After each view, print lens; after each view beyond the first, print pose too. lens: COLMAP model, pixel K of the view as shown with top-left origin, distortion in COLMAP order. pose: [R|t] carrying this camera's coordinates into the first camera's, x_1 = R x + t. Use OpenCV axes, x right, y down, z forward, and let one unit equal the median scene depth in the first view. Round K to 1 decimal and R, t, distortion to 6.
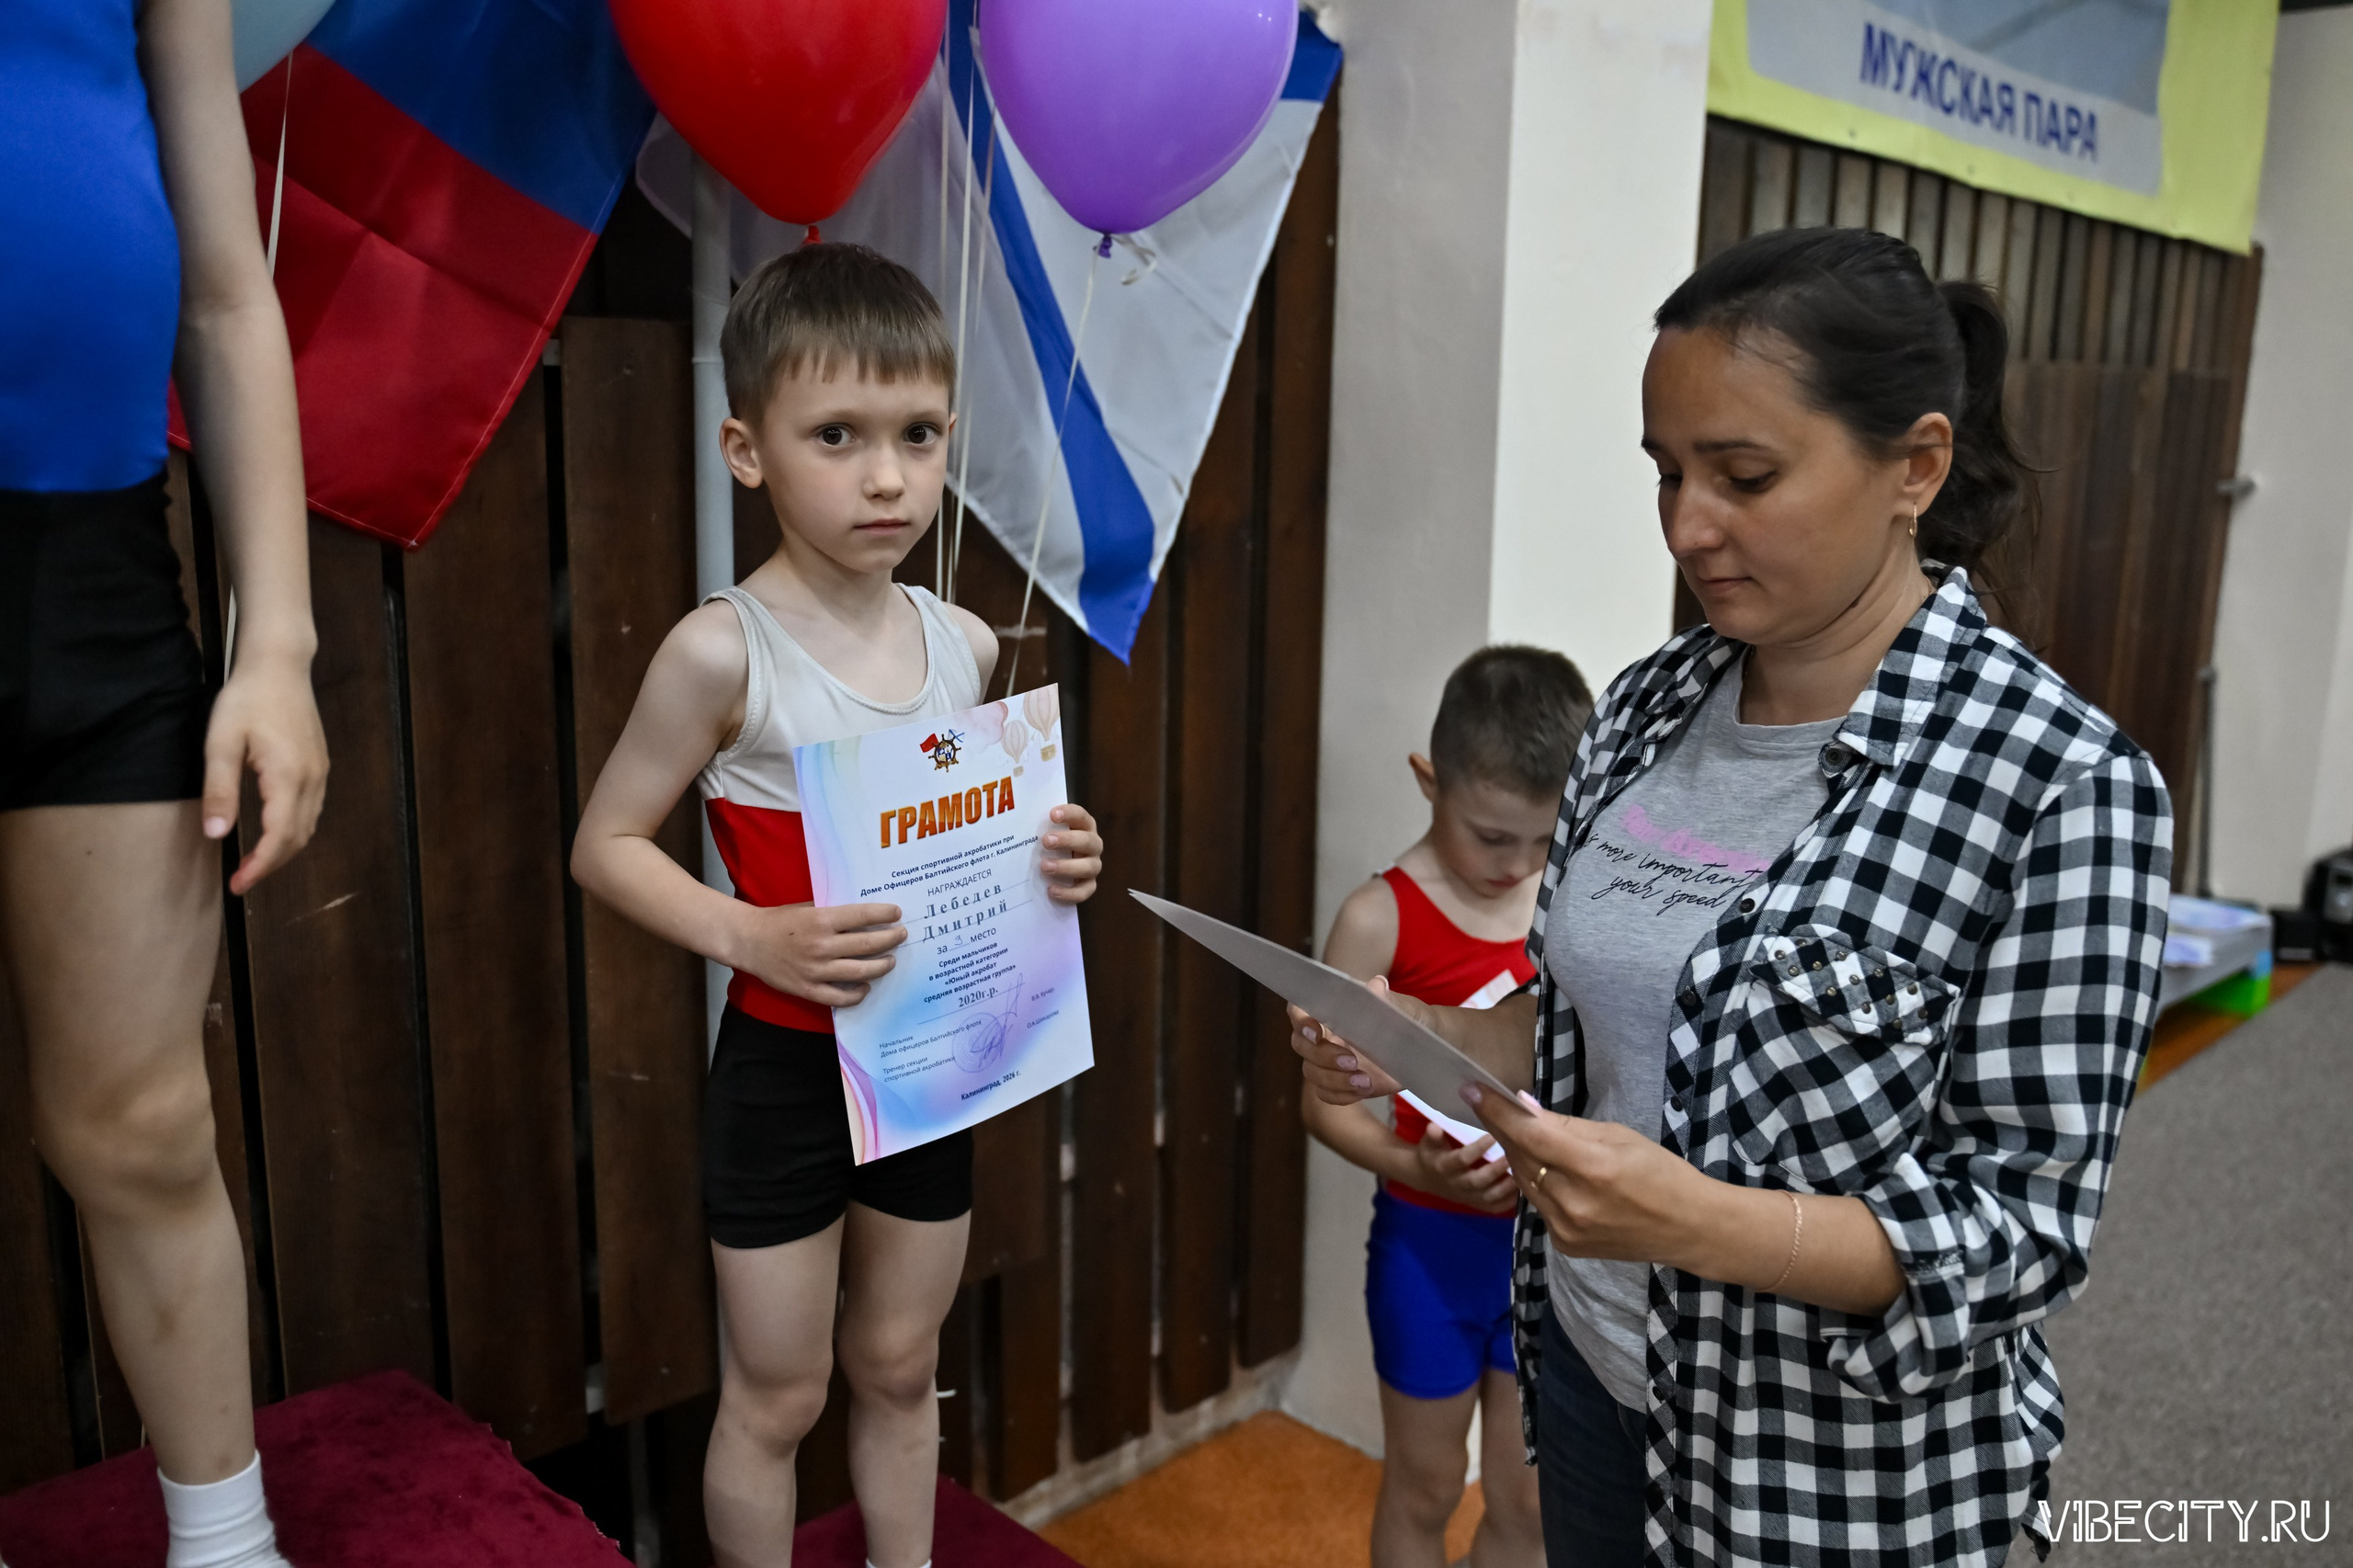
lens RADIAL K [[1872.4, 0, 1177.1], [0, 1872.4, 793.2], [0, 0, 1]] dist [0.003727, -0.012363]
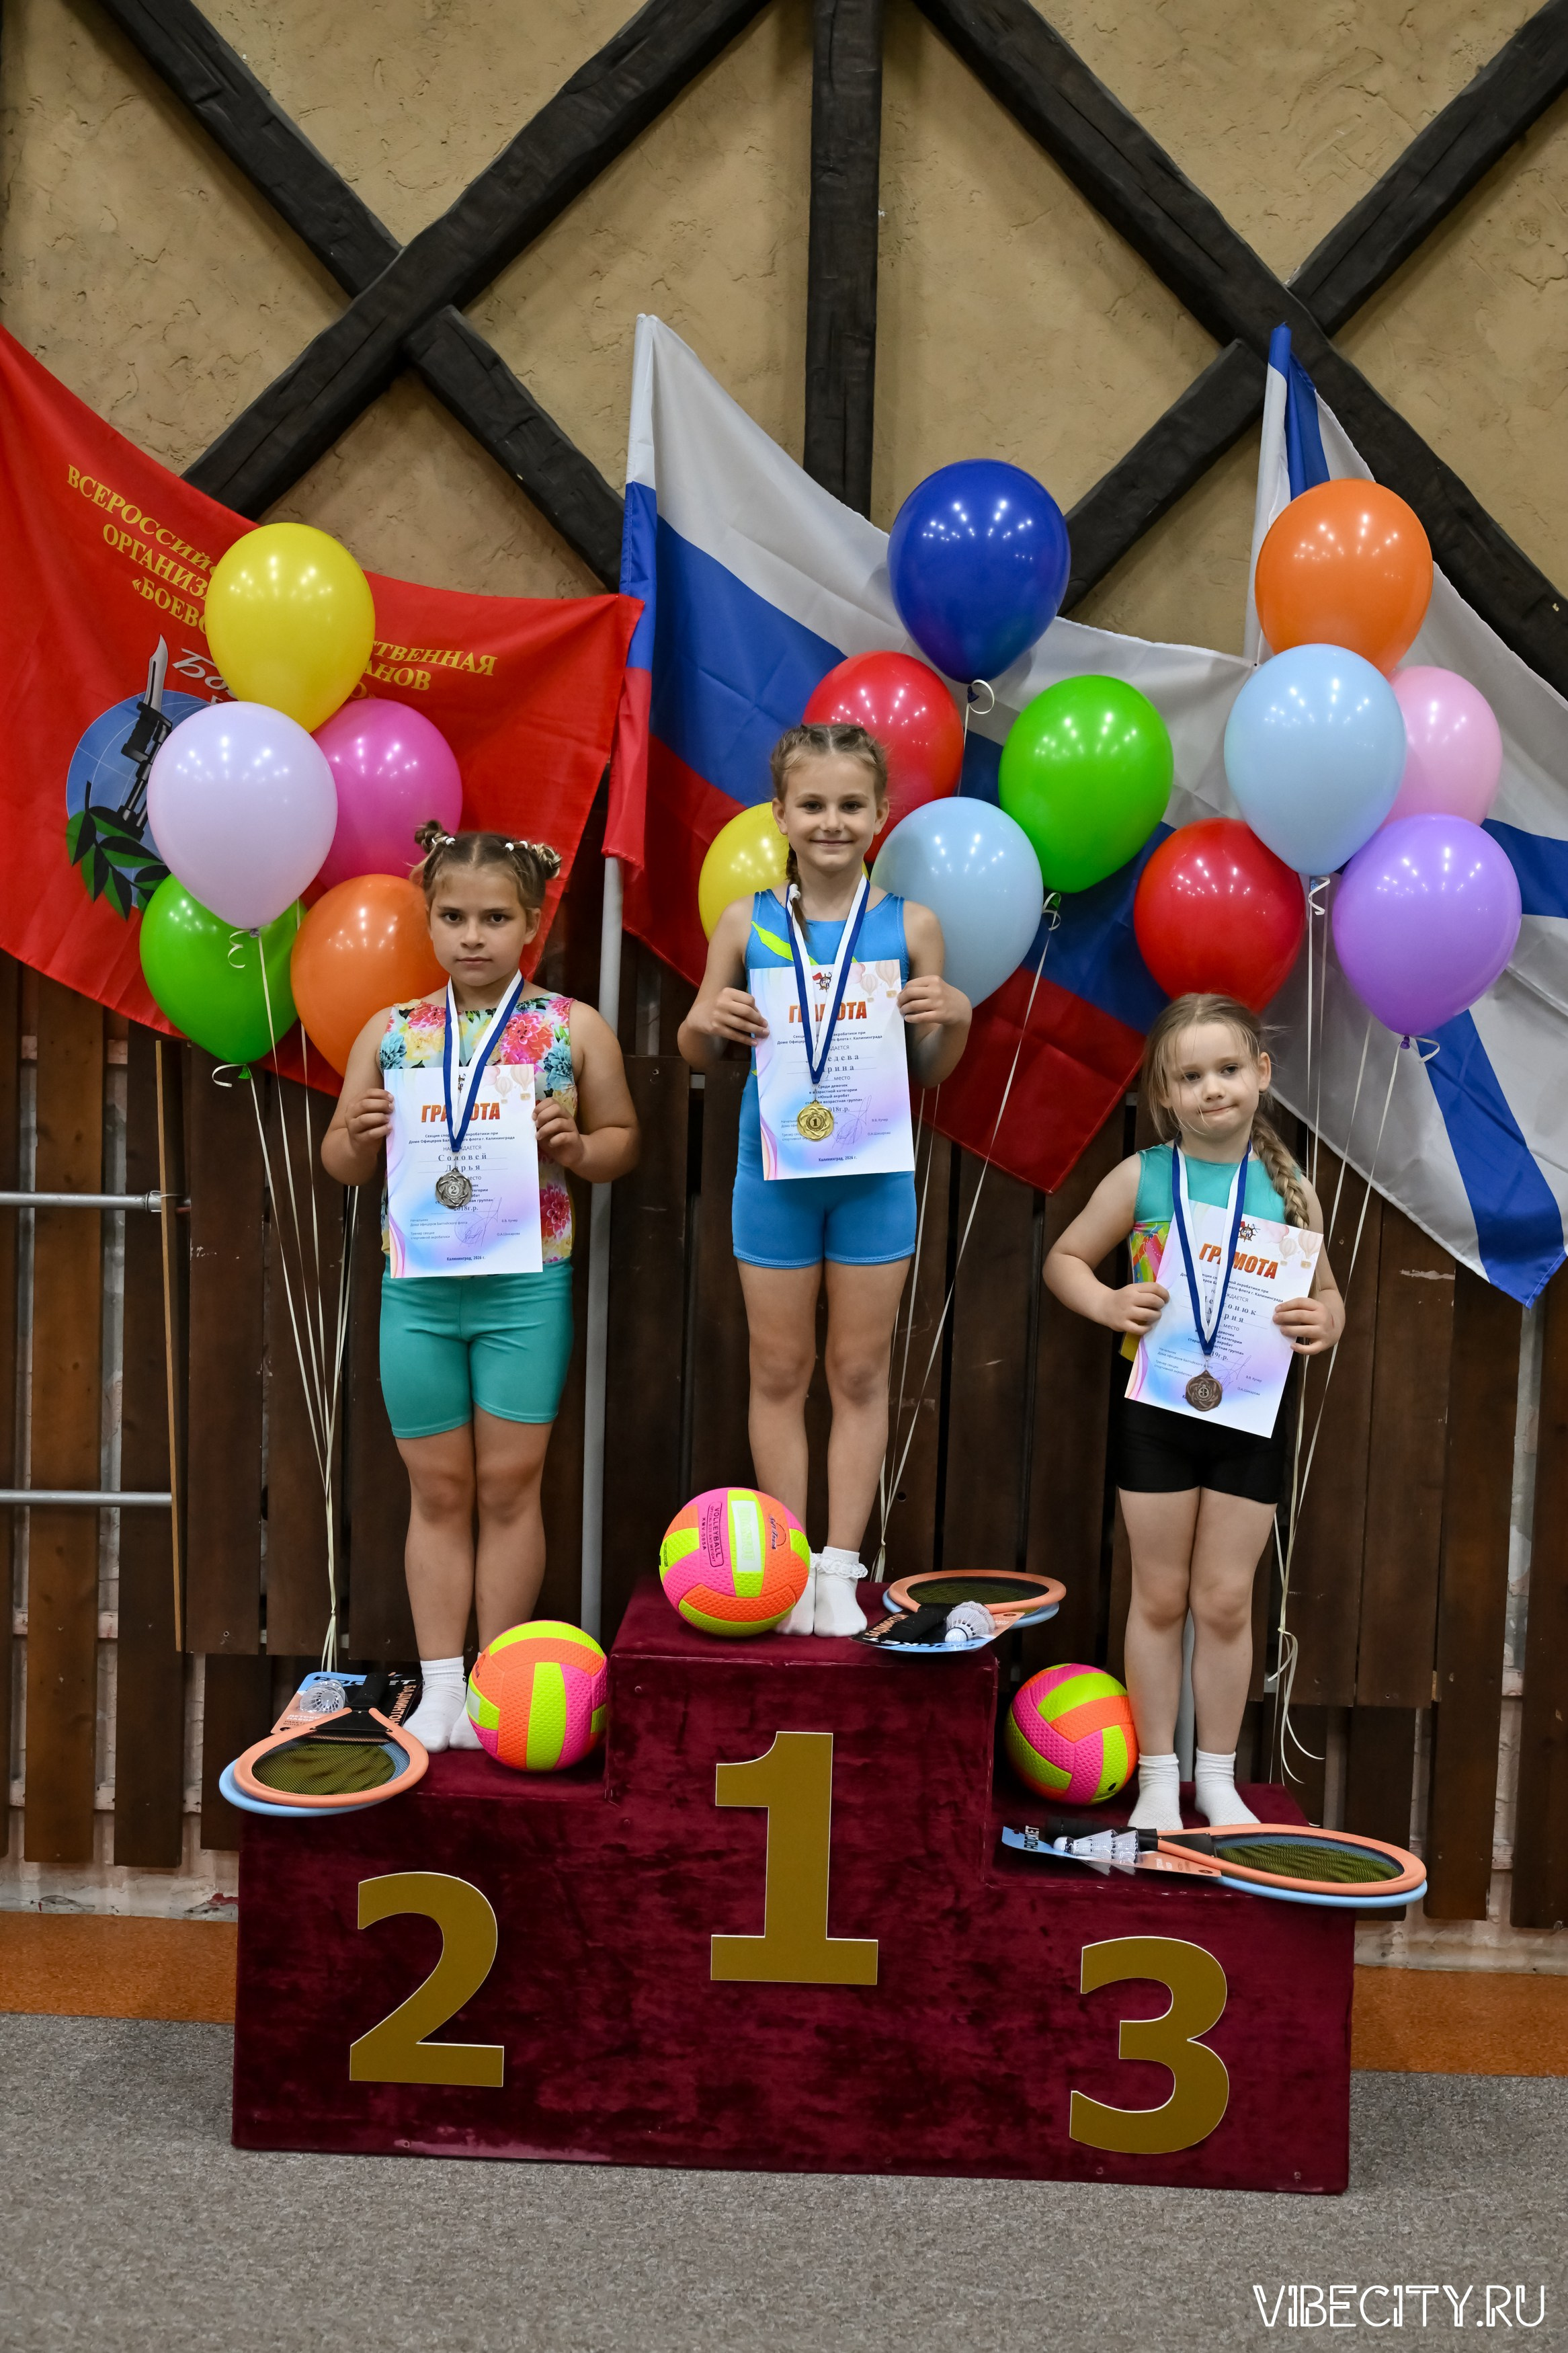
lens RADIAL K [[2377.6, 0, 777.0], [0, 2377.6, 1184.6], [0, 0, 1]] dist [-0.009347, 0.000000]
pose [[0.697285, 0.044657, -0.715401, 0.796131], [-0.165871, 0.981020, -0.100433, 0.108406], [0.697338, 0.188695, 0.691458, -0.637122]]
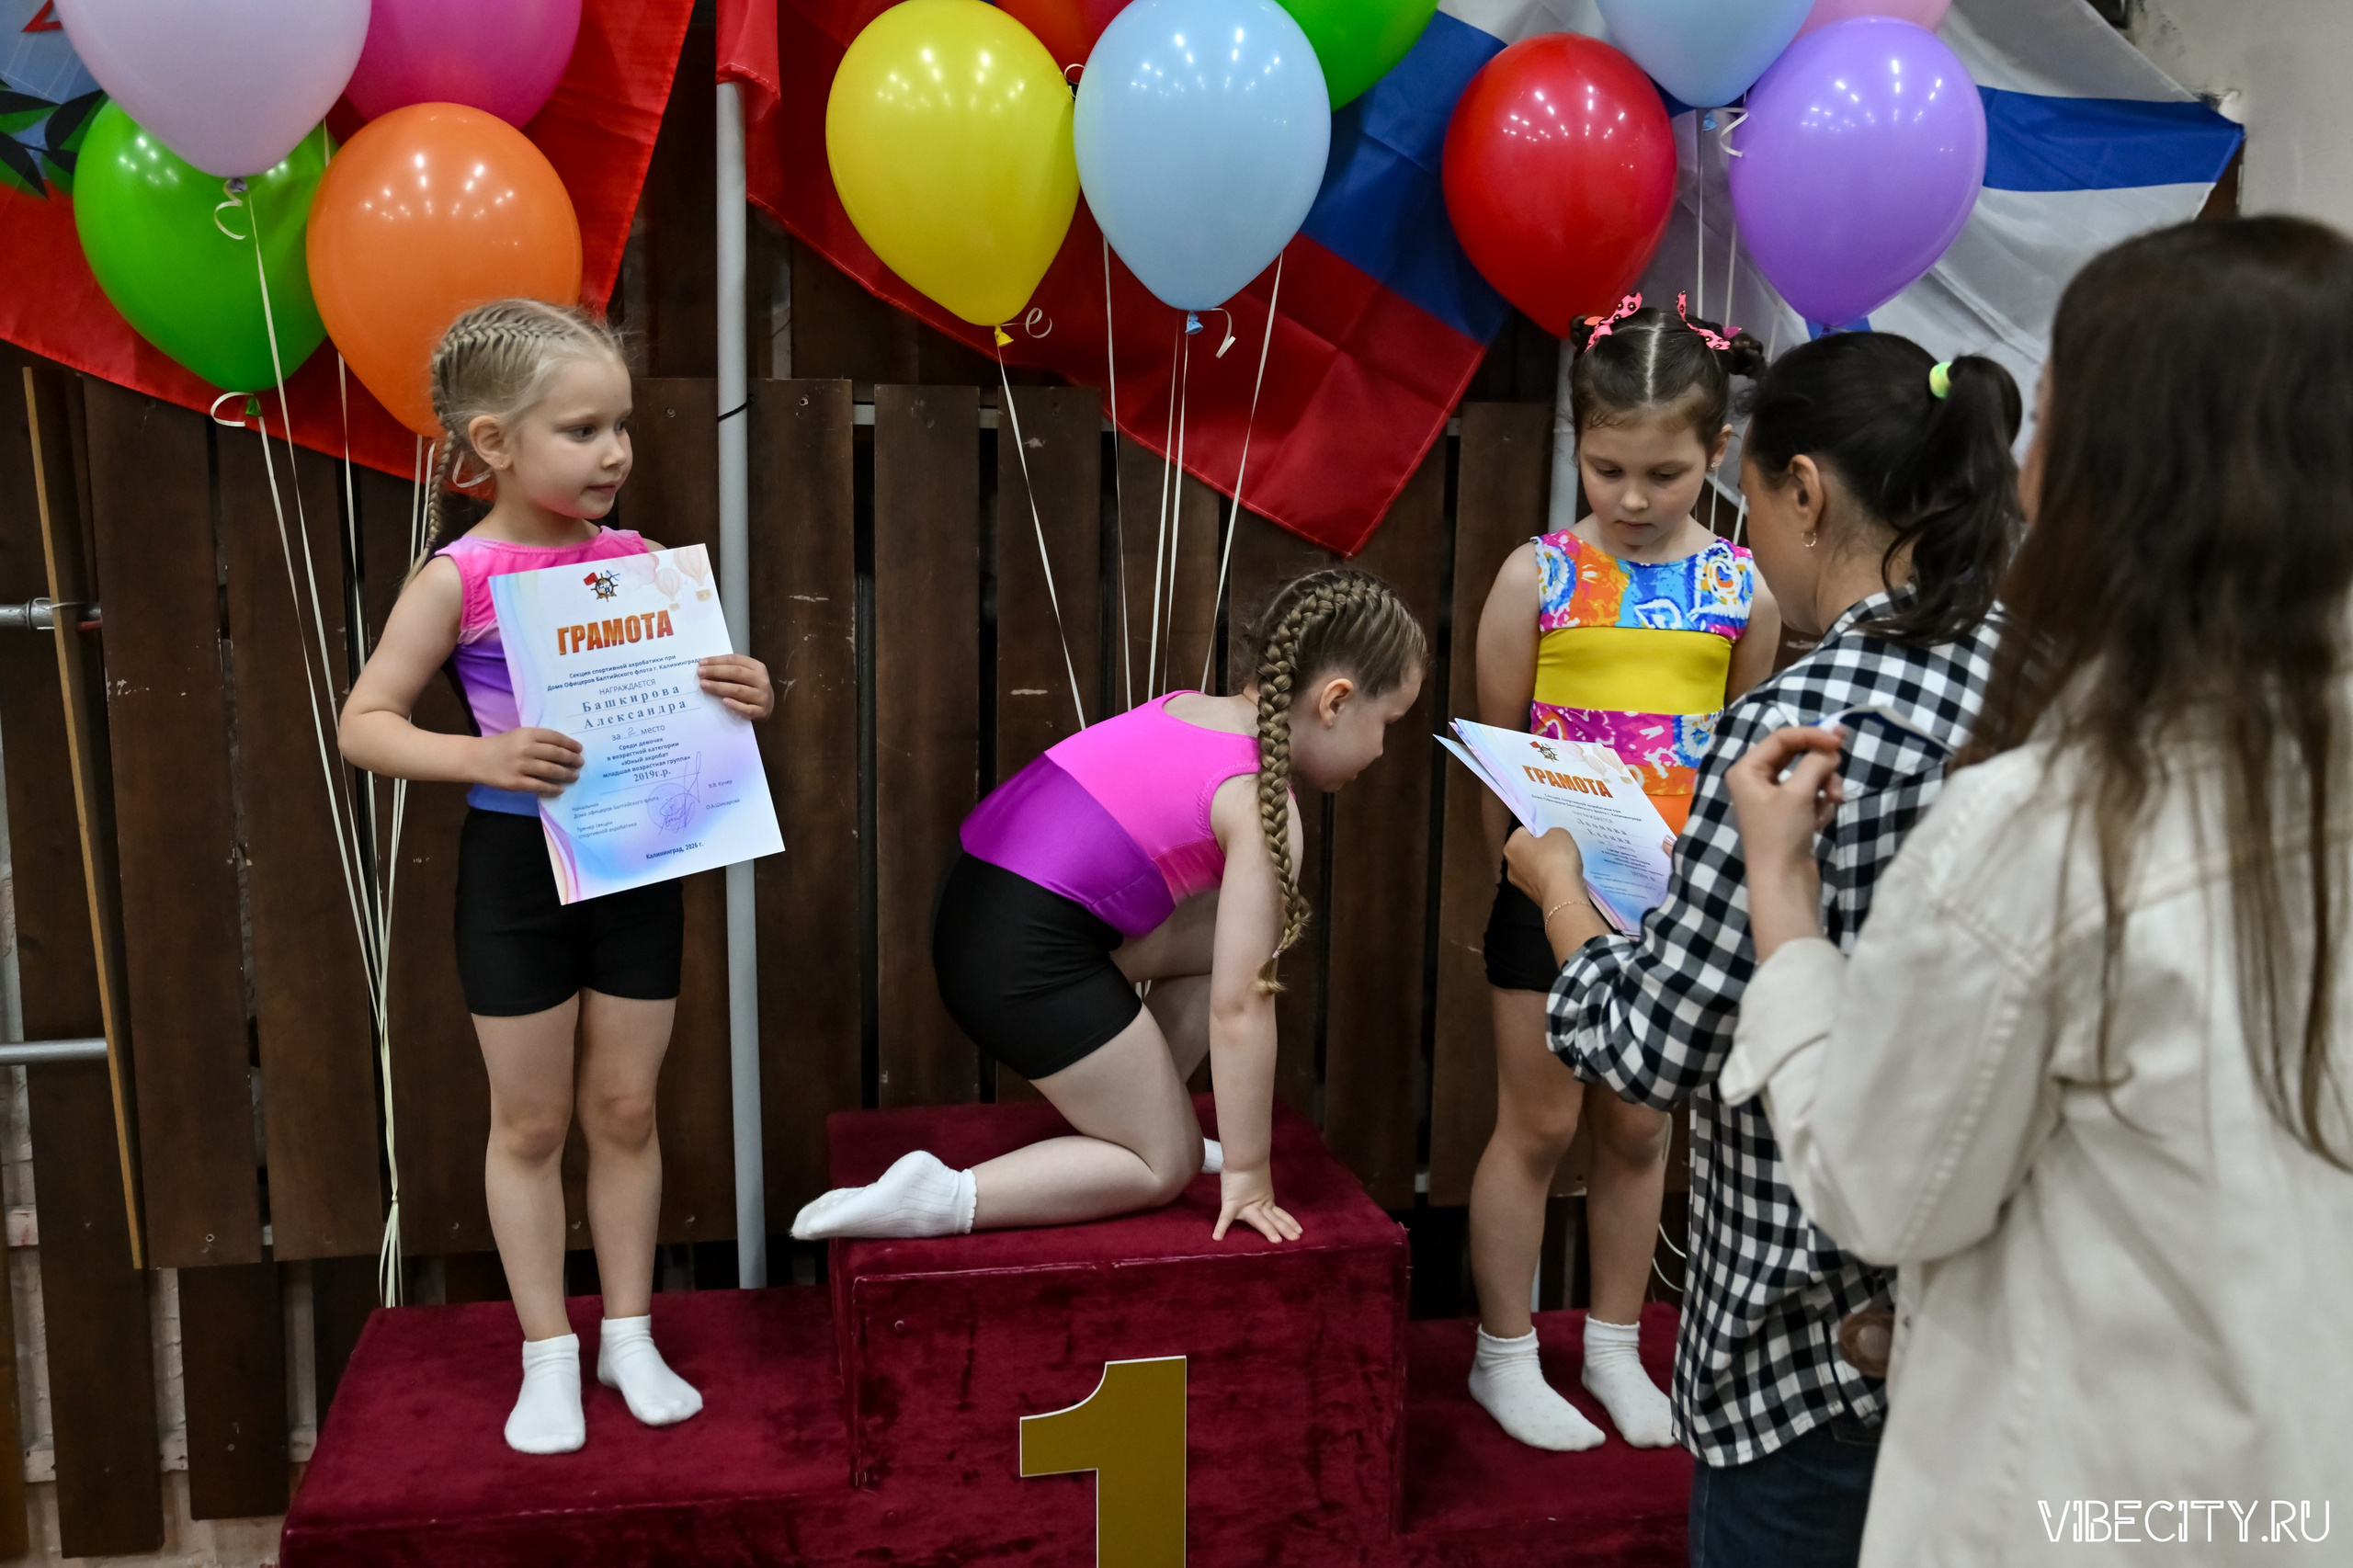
lens RADIAL K [[2245.0, 0, 1196.5], [0, 2245.0, 787.2], [0, 0, 1]] dist [-0.005851, 0.000000]
pose [[0.841256, 0.079492, -0.534761, 0.303327], [-0.108634, 0.993812, -0.023166, 0.070006], [0.529610, 0.077582, 0.844686, -0.370596]]
